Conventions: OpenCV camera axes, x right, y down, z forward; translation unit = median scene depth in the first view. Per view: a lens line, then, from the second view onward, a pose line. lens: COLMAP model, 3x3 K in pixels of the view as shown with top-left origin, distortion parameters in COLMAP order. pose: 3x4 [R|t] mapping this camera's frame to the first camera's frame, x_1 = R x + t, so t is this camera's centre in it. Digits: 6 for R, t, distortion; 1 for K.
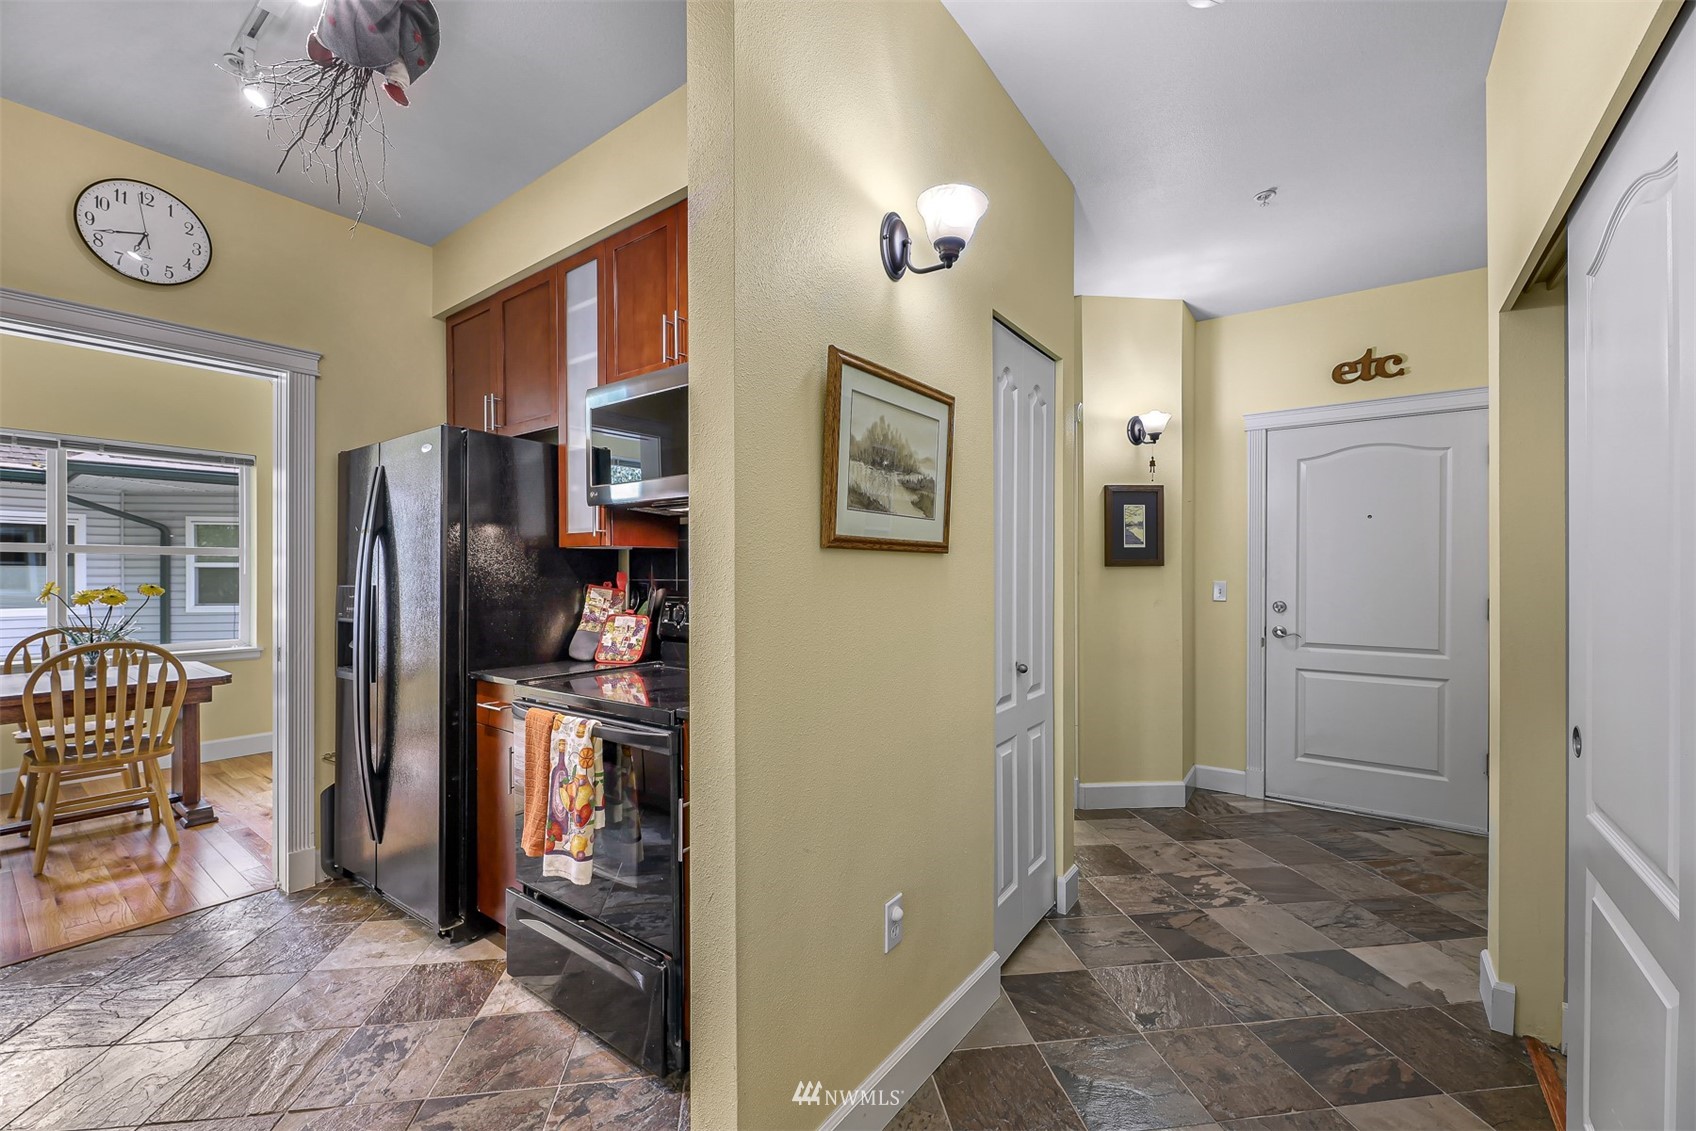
lens RADIAL K [[683.8, 0, 840.8], [0, 683.8, 574.7], [0, 0, 1]] dist [-0.001705, -0.001402]
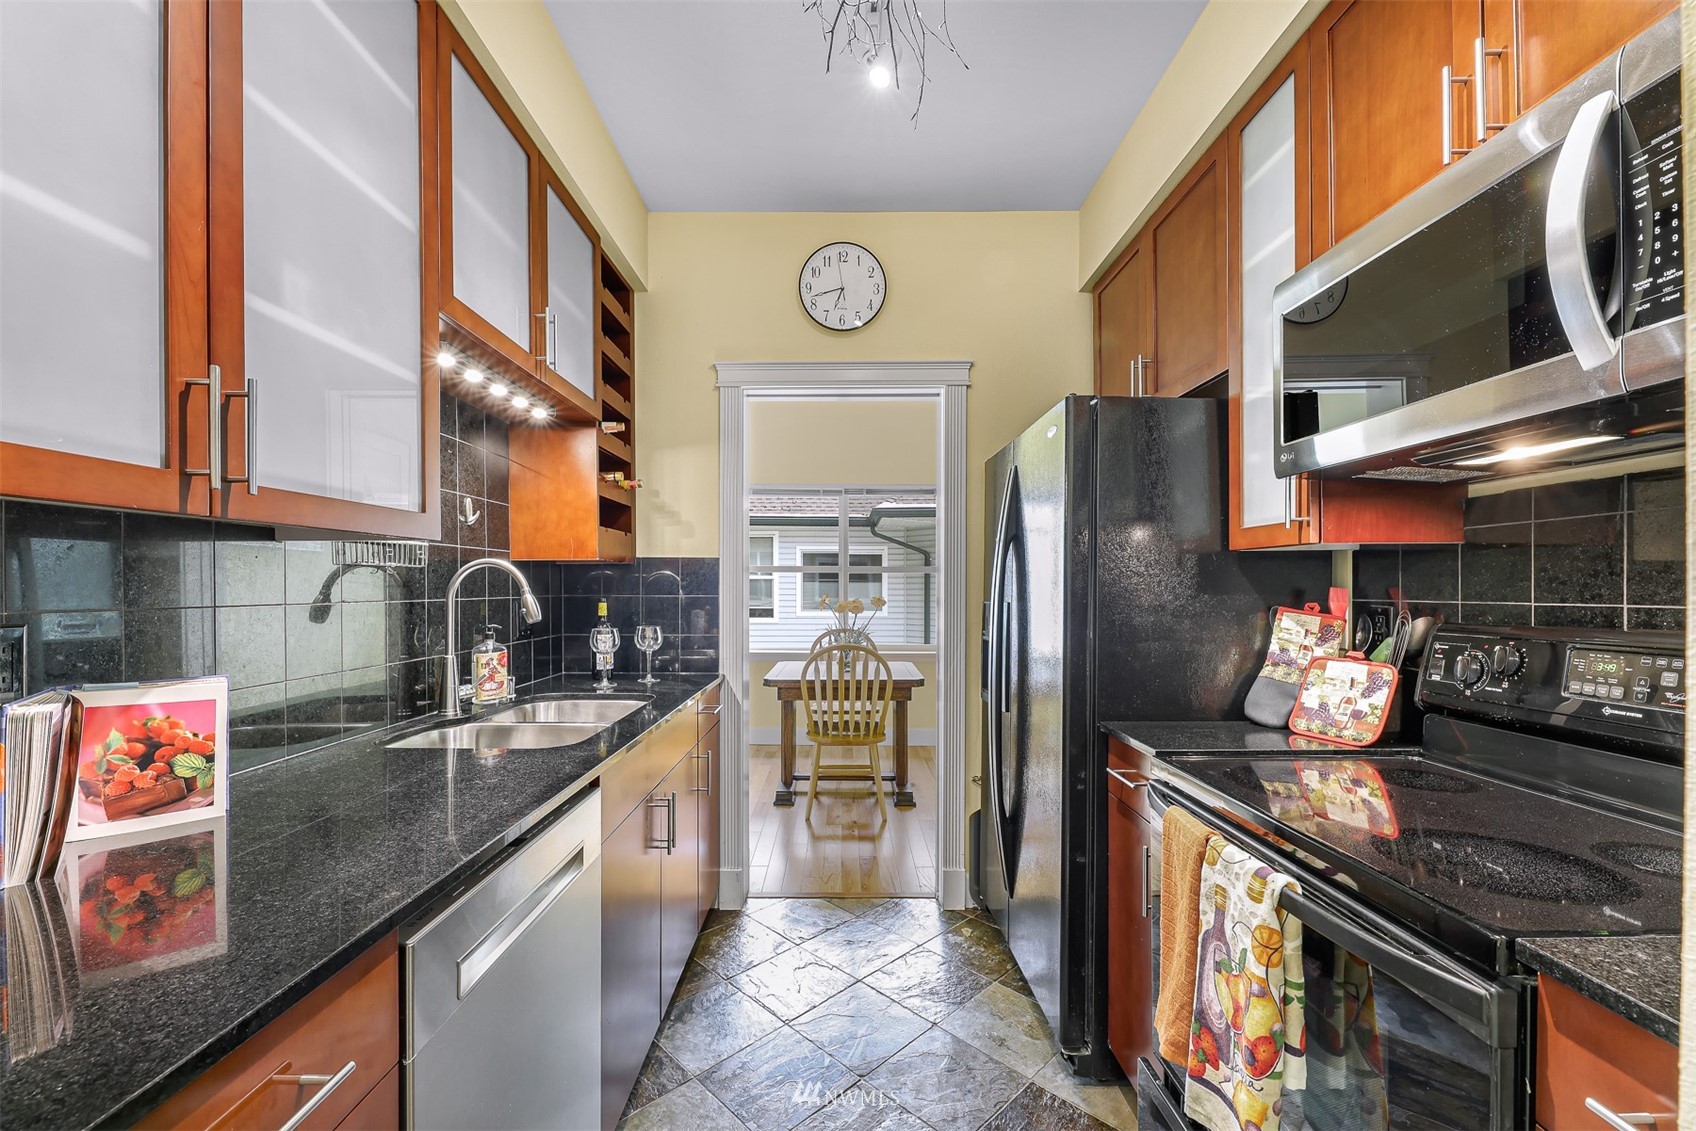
lens RADIAL K [[683.8, 0, 841.7], [0, 683.8, 589.8], [0, 0, 1]] dist [-0.001705, -0.001402]
pose [[0.599611, 0.003659, -0.800283, -0.106382], [-0.001977, 0.999993, 0.003091, -0.002985], [0.800289, -0.000271, 0.599614, 0.301125]]
